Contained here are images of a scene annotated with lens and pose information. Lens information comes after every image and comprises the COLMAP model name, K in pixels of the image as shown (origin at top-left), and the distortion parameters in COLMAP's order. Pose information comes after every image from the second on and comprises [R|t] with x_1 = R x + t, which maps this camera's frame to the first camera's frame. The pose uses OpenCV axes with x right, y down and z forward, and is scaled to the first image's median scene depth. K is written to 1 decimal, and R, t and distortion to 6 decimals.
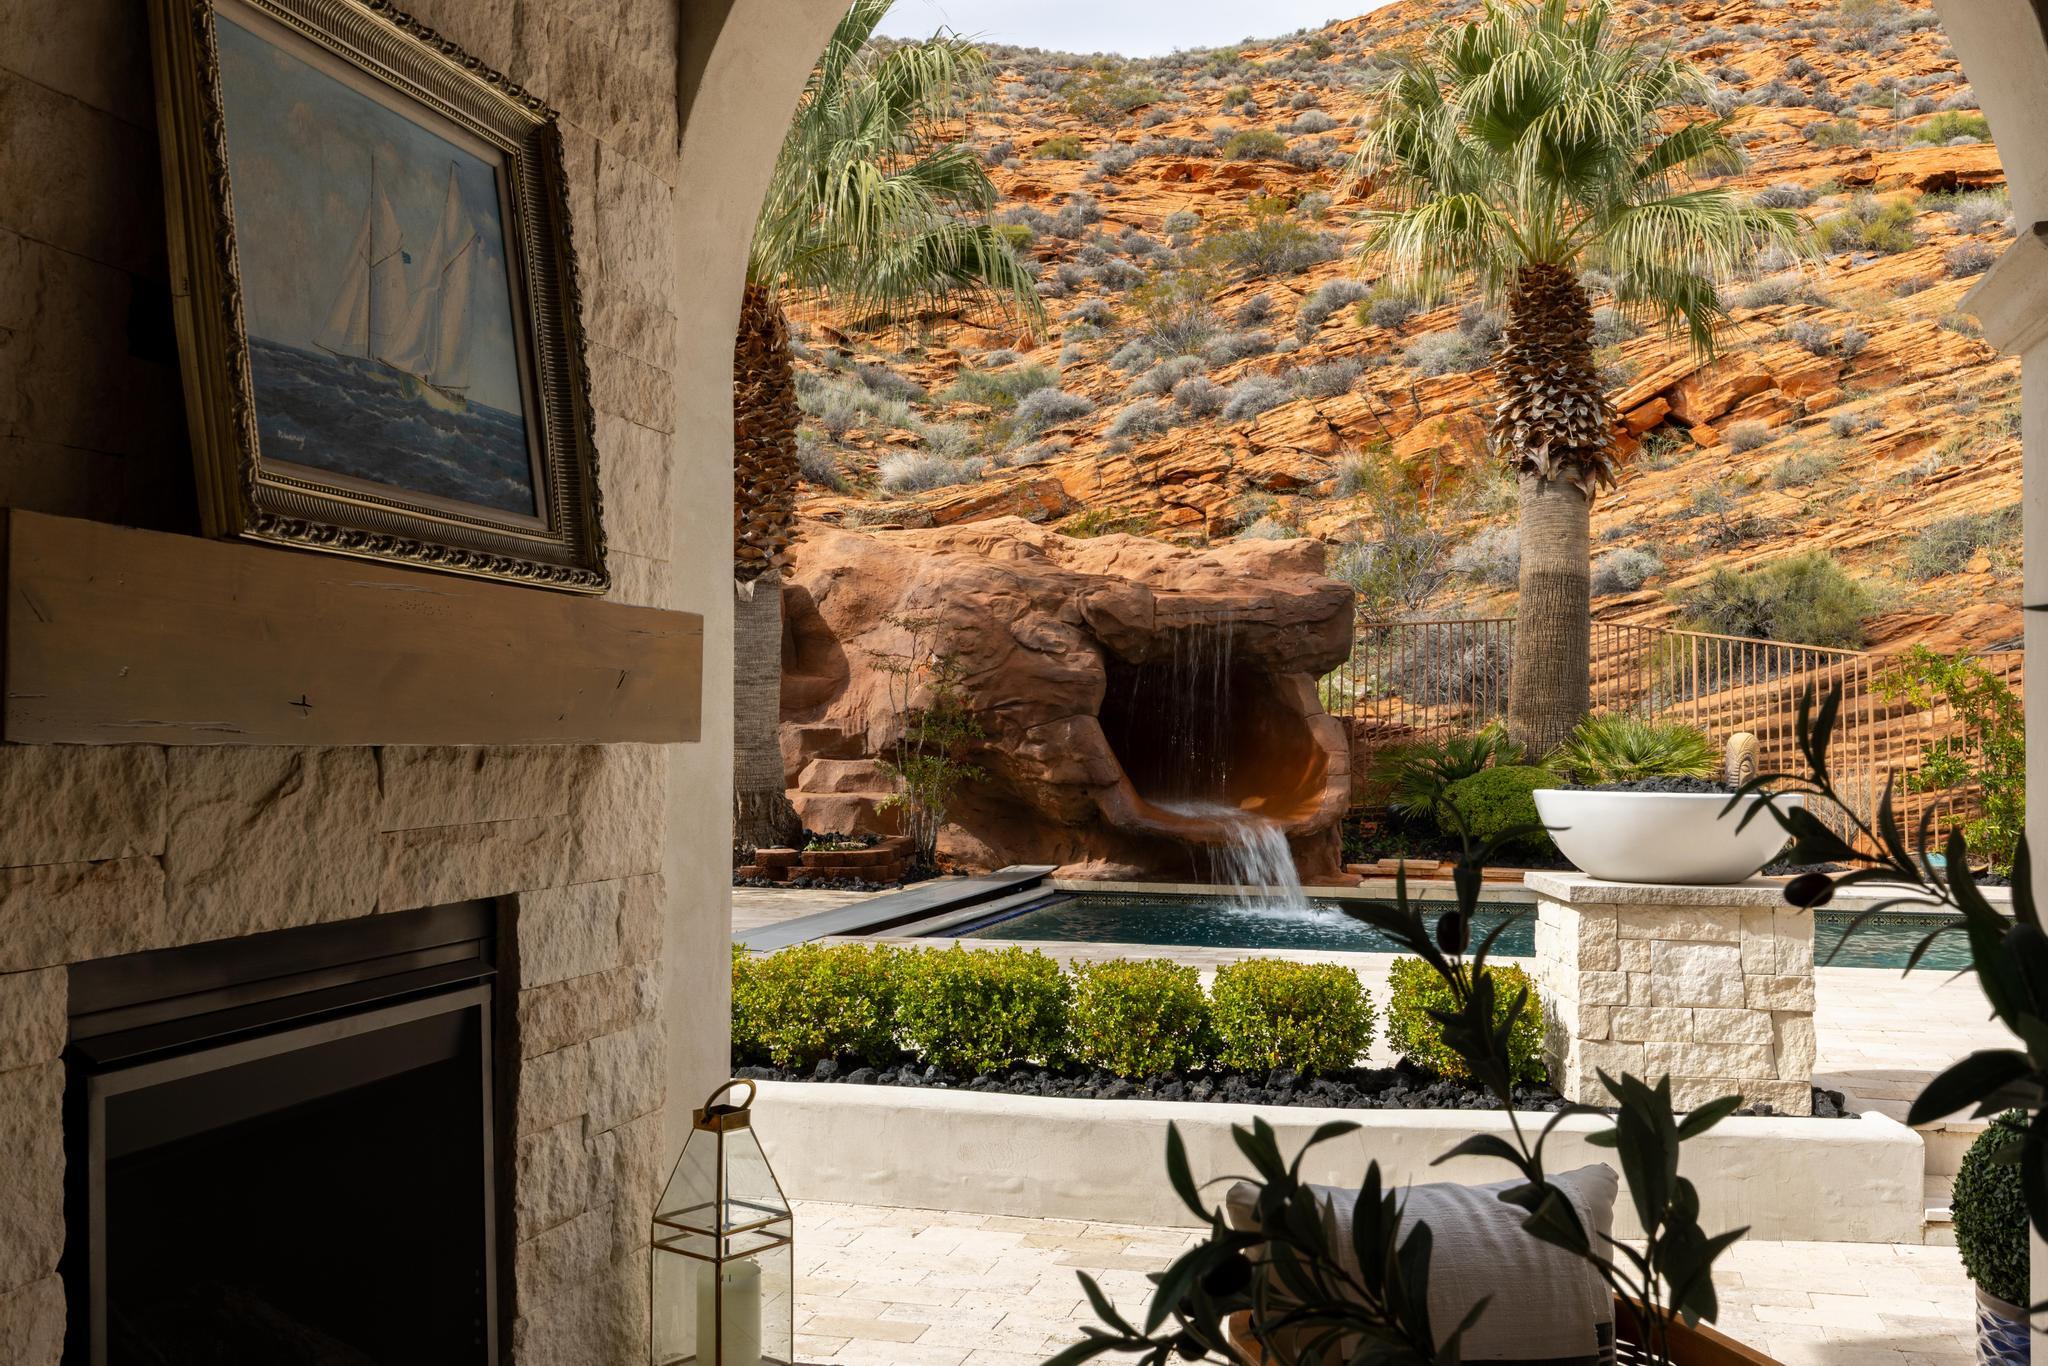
lens RADIAL K [[1930.6, 0, 1020.1], [0, 1930.6, 686.8], [0, 0, 1]] dist [-0.002725, 0.000000]
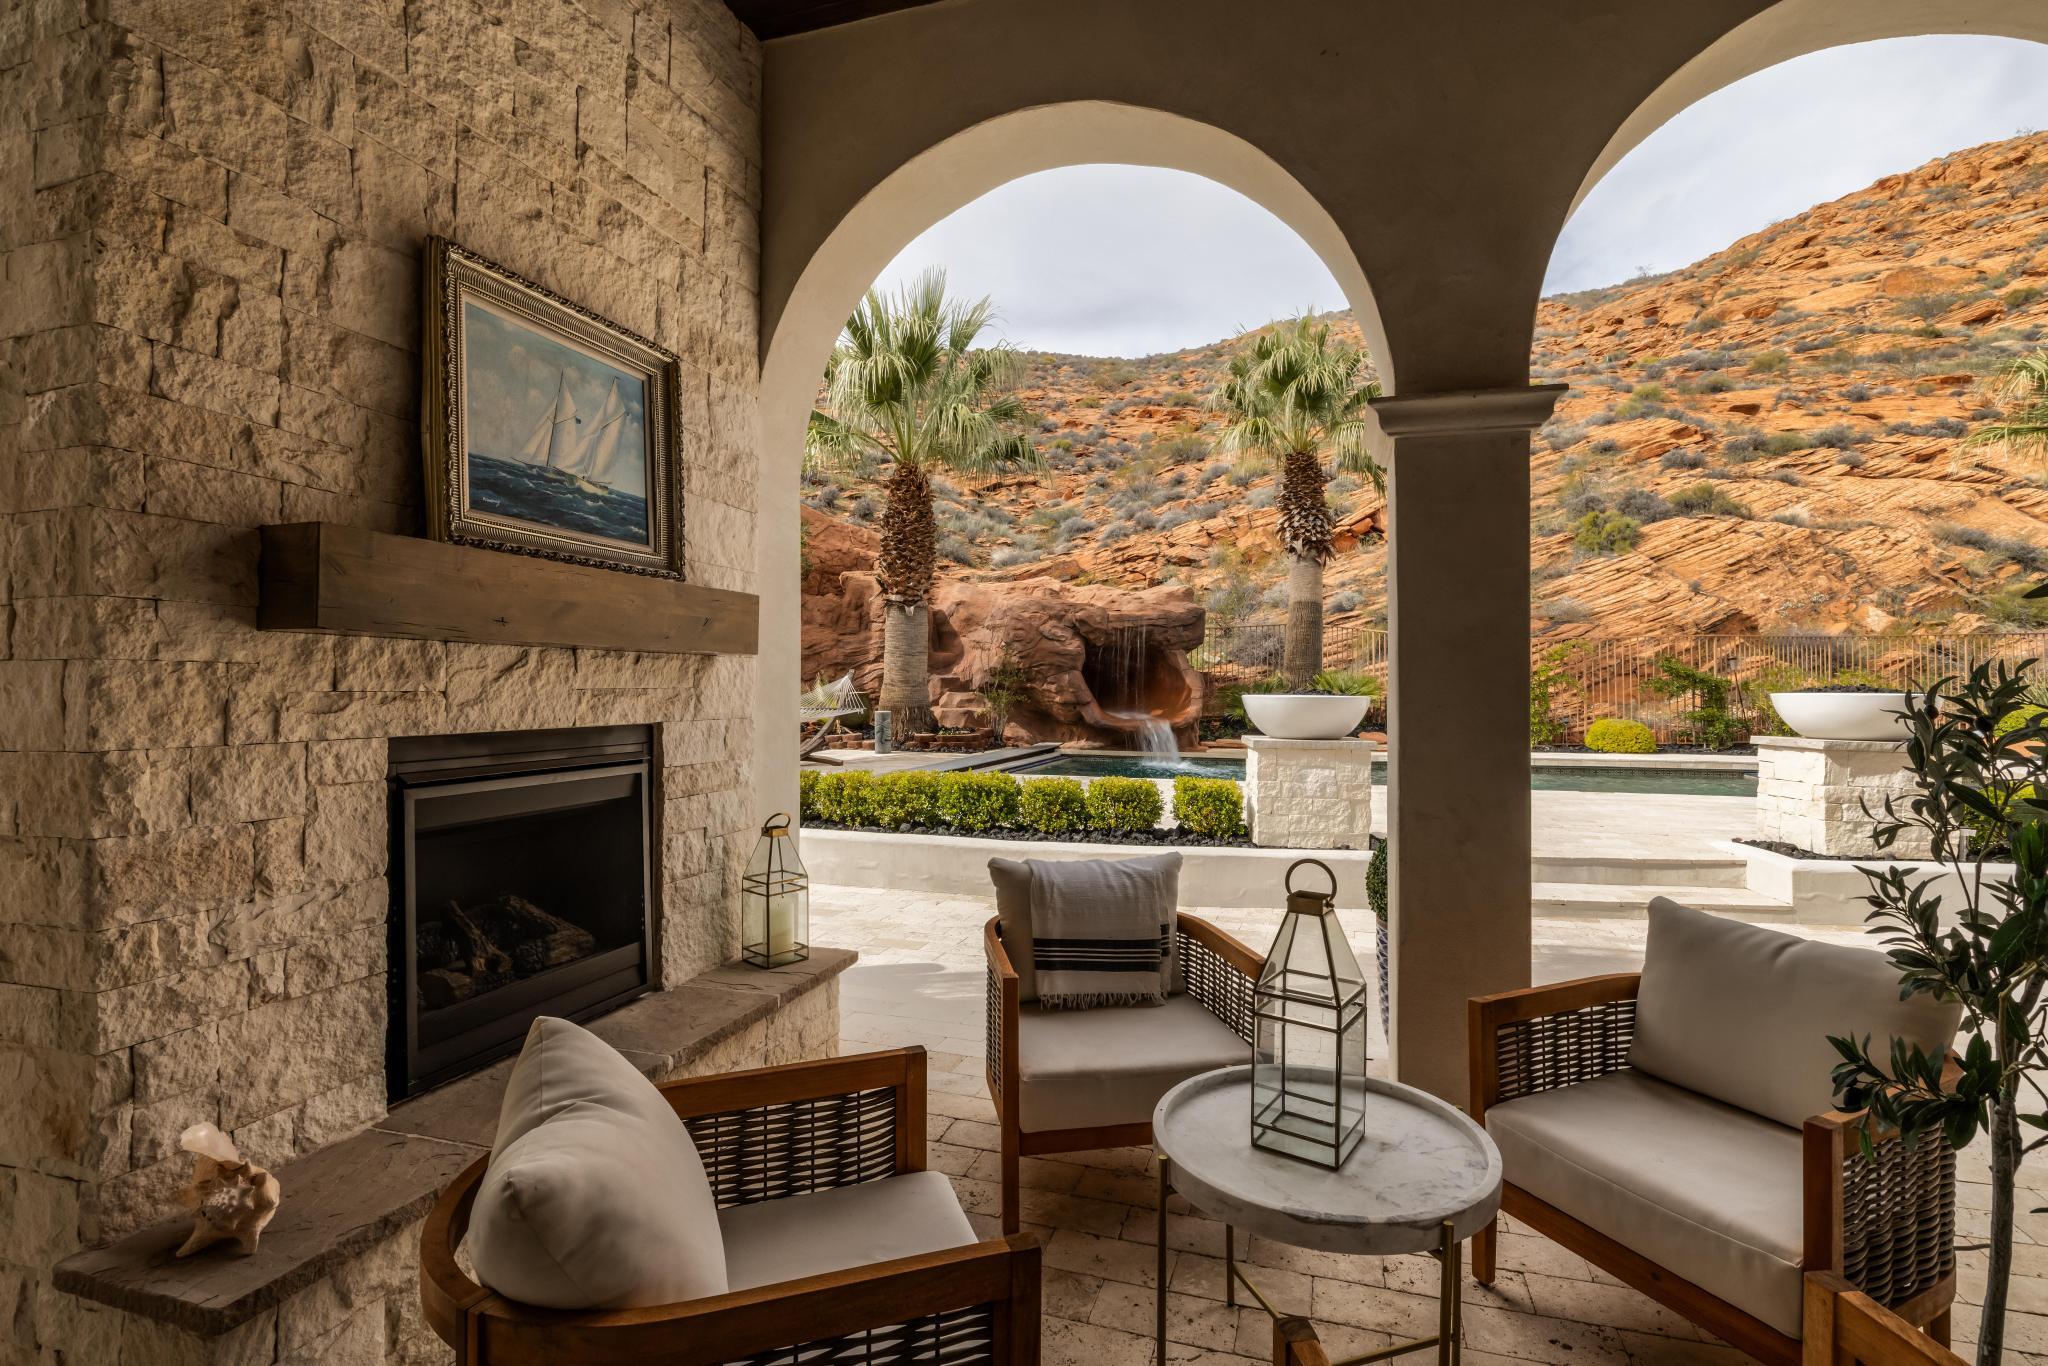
lens RADIAL K [[927.8, 0, 1044.5], [0, 927.8, 678.3], [0, 0, 1]] dist [-0.014507, 0.000479]
pose [[0.999333, -0.002550, -0.036423, 0.037163], [0.003104, 0.999880, 0.015185, 0.007911], [0.036380, -0.015288, 0.999221, -0.003033]]
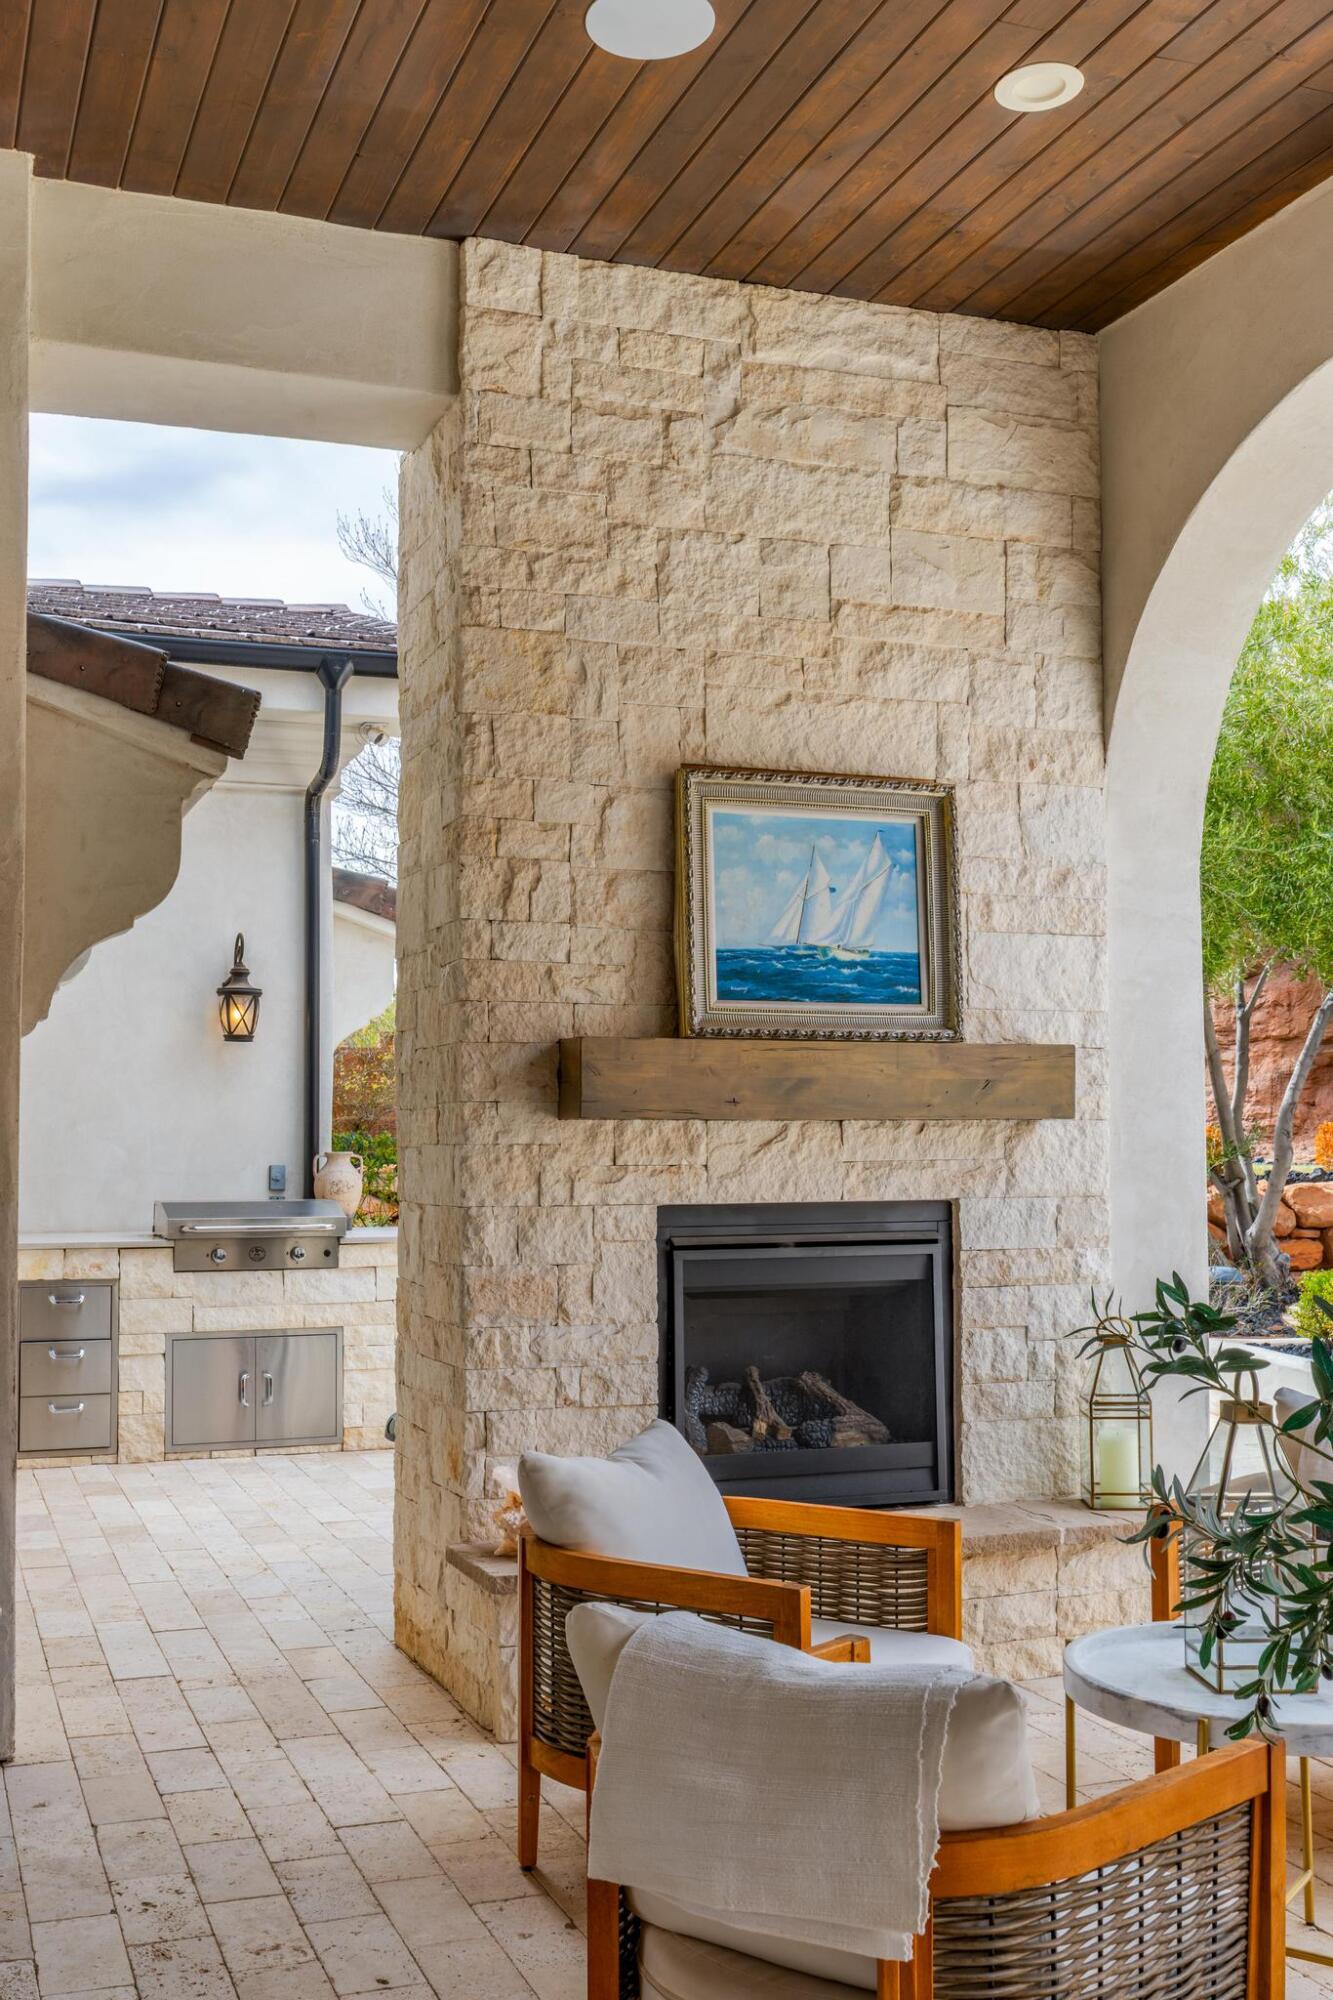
lens RADIAL K [[1885.3, 0, 561.8], [0, 1885.3, 1071.4], [0, 0, 1]] dist [-0.002725, 0.000000]
pose [[0.555442, -0.037061, -0.830729, 0.194418], [0.028166, 0.999272, -0.025748, 0.003413], [0.831078, -0.009097, 0.556081, -0.064451]]
